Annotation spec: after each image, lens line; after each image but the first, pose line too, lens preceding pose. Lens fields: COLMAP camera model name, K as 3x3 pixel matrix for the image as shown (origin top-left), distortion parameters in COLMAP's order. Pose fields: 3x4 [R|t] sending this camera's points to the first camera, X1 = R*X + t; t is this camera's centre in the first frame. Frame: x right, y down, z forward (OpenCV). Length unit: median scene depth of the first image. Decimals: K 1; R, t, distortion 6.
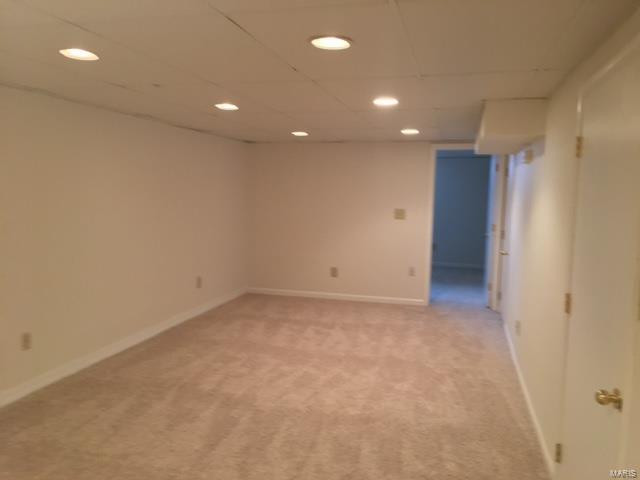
lens RADIAL K [[553.6, 0, 323.5], [0, 553.6, 239.8], [0, 0, 1]] dist [0.088277, -0.115594]
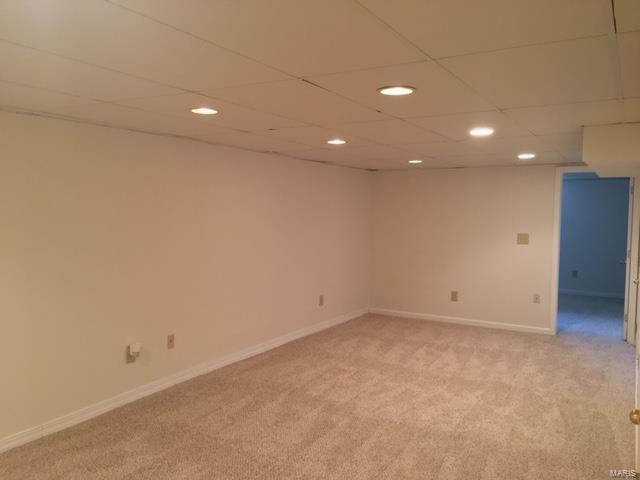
lens RADIAL K [[553.6, 0, 315.9], [0, 553.6, 241.2], [0, 0, 1]] dist [0.088277, -0.115594]
pose [[0.962891, 0.008249, -0.269764, 0.082254], [-0.019014, 0.999122, -0.037319, 0.002156], [0.269219, 0.041063, 0.962203, -0.071516]]
